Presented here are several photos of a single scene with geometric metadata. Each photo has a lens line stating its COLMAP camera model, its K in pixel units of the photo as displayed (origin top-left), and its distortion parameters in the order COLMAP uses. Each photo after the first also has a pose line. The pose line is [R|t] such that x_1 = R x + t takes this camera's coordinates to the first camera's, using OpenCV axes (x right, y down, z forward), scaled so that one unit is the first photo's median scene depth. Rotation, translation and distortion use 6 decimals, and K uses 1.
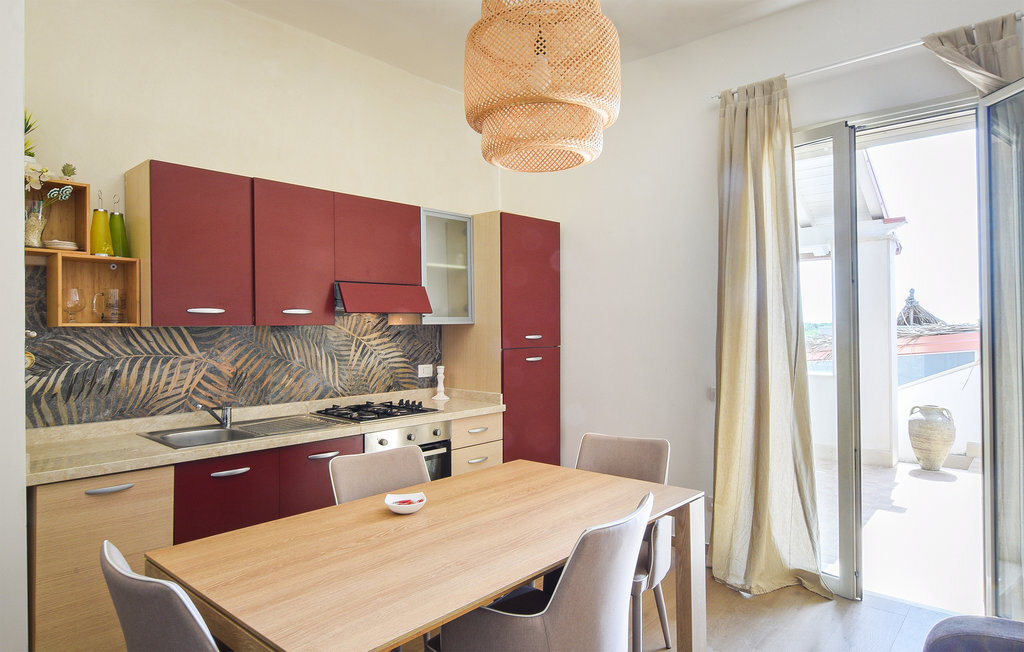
lens RADIAL K [[628.5, 0, 510.3], [0, 628.5, 324.4], [0, 0, 1]] dist [-0.021376, -0.001150]
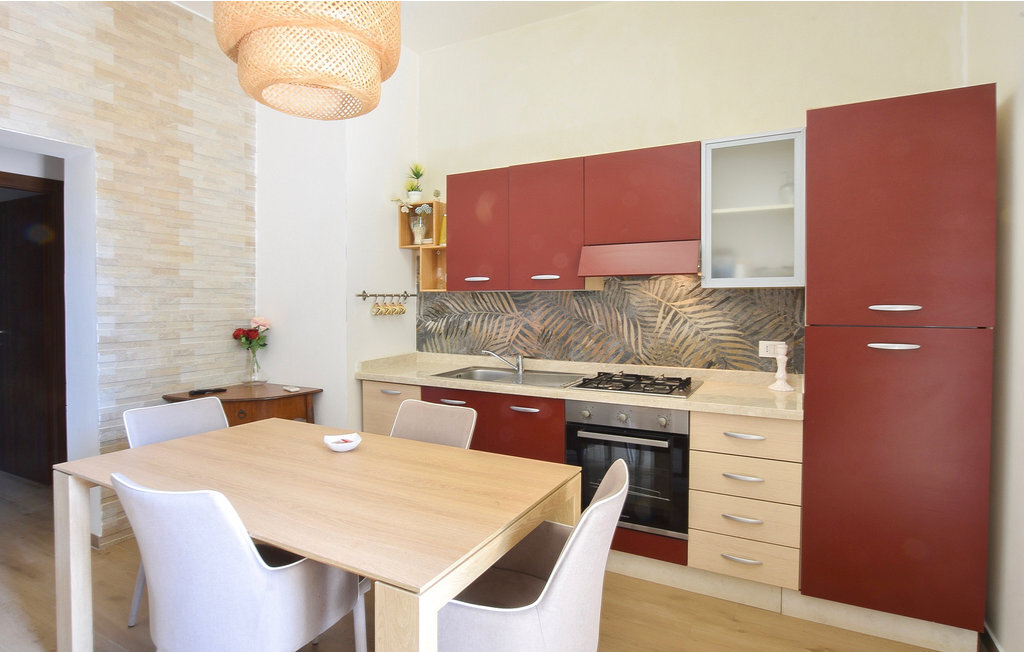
lens RADIAL K [[538.8, 0, 499.4], [0, 538.8, 309.9], [0, 0, 1]] dist [-0.024359, 0.000662]
pose [[0.217134, 0.025965, -0.975796, 0.521895], [0.001217, 0.999638, 0.026870, 0.010182], [0.976141, -0.007022, 0.217024, 0.657728]]
